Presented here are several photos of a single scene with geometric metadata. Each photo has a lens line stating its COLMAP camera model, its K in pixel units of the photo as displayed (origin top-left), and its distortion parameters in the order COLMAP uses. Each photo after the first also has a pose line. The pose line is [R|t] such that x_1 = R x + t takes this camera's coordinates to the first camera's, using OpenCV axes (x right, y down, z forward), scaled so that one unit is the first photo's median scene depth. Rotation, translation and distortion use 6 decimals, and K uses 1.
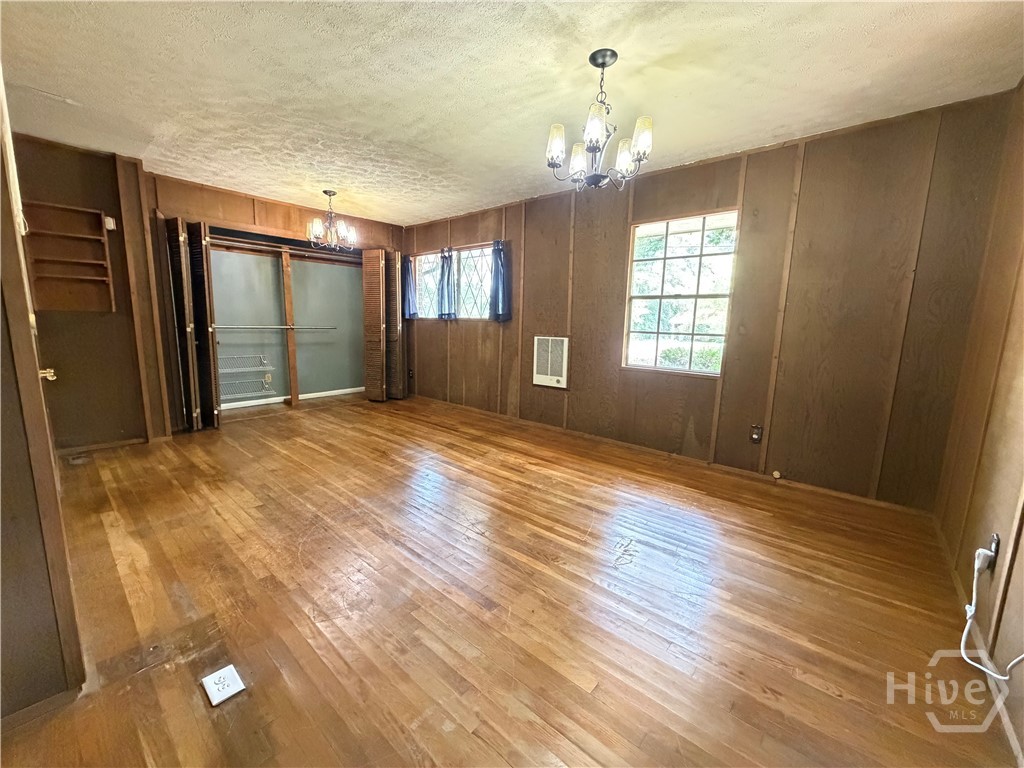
lens RADIAL K [[408.7, 0, 509.7], [0, 408.7, 385.3], [0, 0, 1]] dist [0.000618, -0.000083]
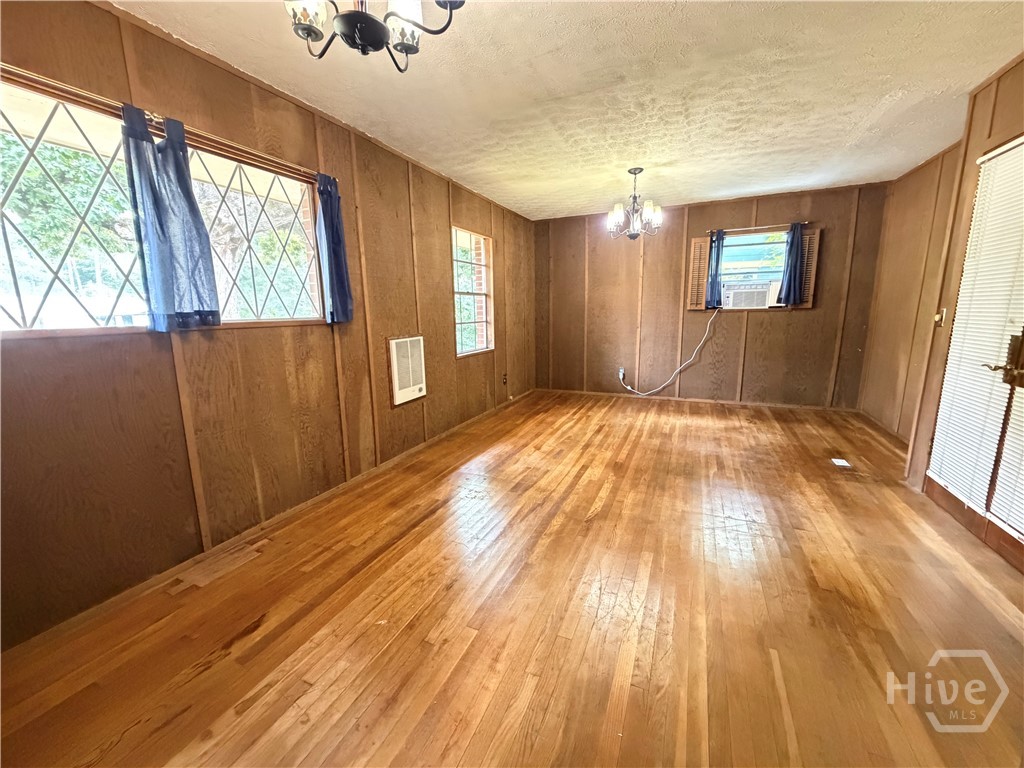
lens RADIAL K [[408.7, 0, 510.4], [0, 408.7, 380.5], [0, 0, 1]] dist [0.000618, -0.000083]
pose [[-0.292505, -0.183761, 0.938442, -0.877021], [0.156819, 0.958859, 0.236639, -0.240291], [-0.943318, 0.216384, -0.251654, 1.271630]]
